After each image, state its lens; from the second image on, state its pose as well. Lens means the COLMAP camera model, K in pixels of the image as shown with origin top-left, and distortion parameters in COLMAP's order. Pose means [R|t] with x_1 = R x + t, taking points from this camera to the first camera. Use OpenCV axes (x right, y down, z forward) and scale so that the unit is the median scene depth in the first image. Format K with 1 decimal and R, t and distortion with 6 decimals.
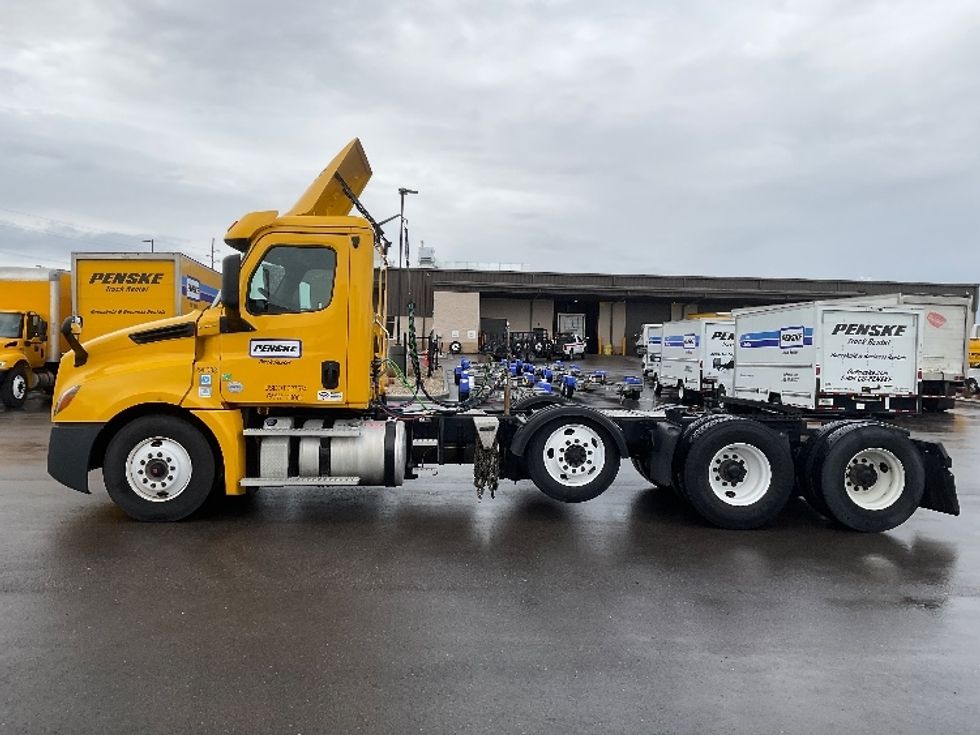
lens RADIAL K [[812.7, 0, 490.0], [0, 812.7, 367.5], [0, 0, 1]] dist [0.109287, -0.220413]
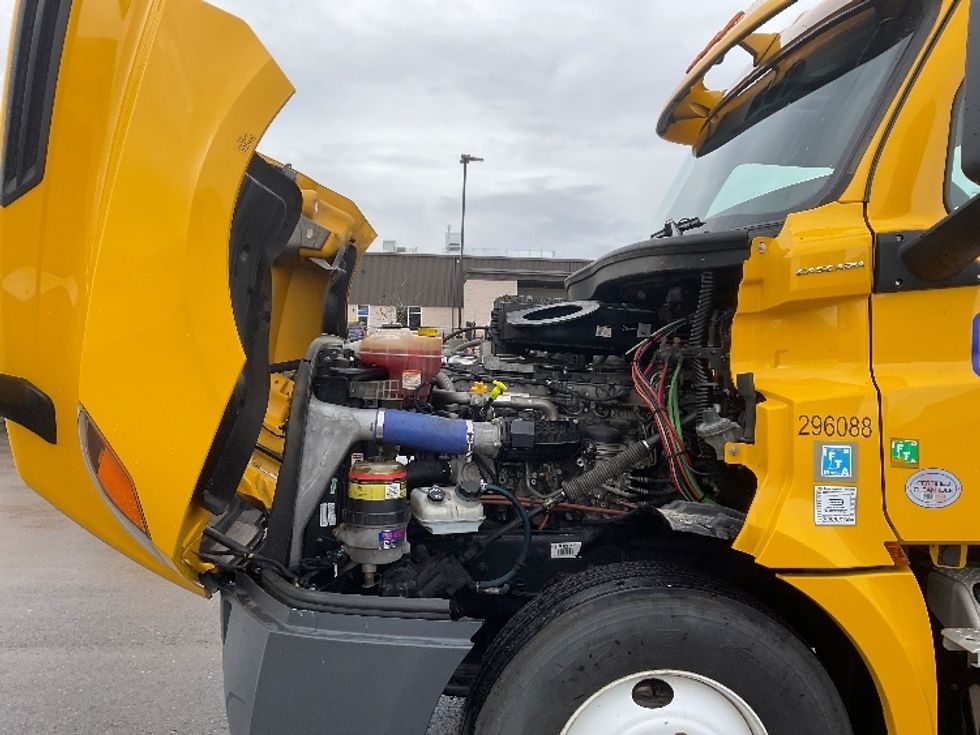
lens RADIAL K [[812.7, 0, 490.0], [0, 812.7, 367.5], [0, 0, 1]] dist [0.109287, -0.220413]
pose [[0.999942, -0.004608, 0.009704, -0.189445], [0.004528, 0.999956, 0.008219, -0.008001], [-0.009741, -0.008175, 0.999919, 0.296494]]
